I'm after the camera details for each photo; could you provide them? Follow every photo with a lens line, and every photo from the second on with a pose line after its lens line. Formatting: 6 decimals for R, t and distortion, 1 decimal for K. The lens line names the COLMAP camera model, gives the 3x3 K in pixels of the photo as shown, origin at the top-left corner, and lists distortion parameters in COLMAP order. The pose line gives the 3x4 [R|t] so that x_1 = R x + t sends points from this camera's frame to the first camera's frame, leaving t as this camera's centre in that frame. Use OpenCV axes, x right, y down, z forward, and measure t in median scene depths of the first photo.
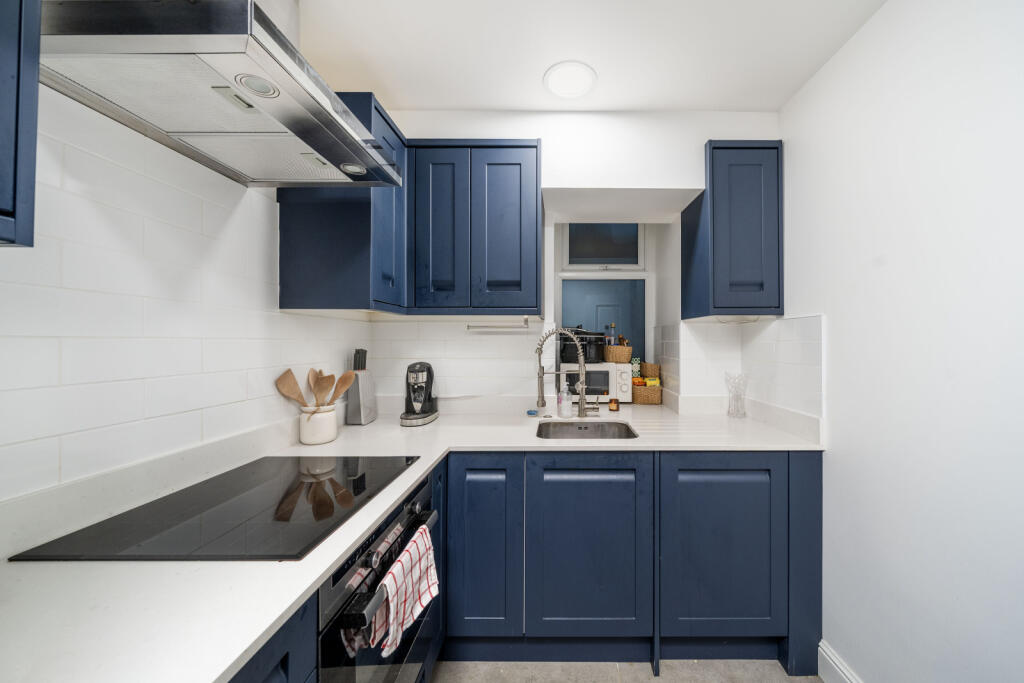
lens RADIAL K [[365.1, 0, 512.1], [0, 365.1, 337.8], [0, 0, 1]] dist [-0.001736, -0.000194]
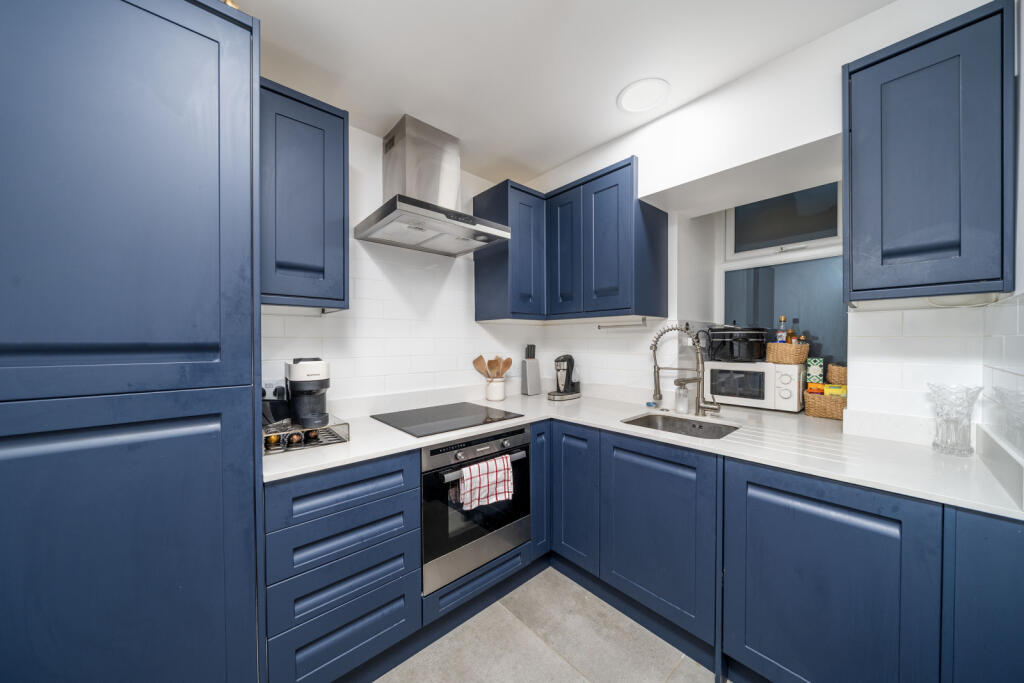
lens RADIAL K [[349.7, 0, 512.3], [0, 349.7, 342.4], [0, 0, 1]] dist [-0.000074, -0.000092]
pose [[0.660736, 0.001556, -0.750617, 0.605770], [0.010634, 0.999878, 0.011433, 0.006254], [0.750543, -0.015536, 0.660639, 0.013424]]
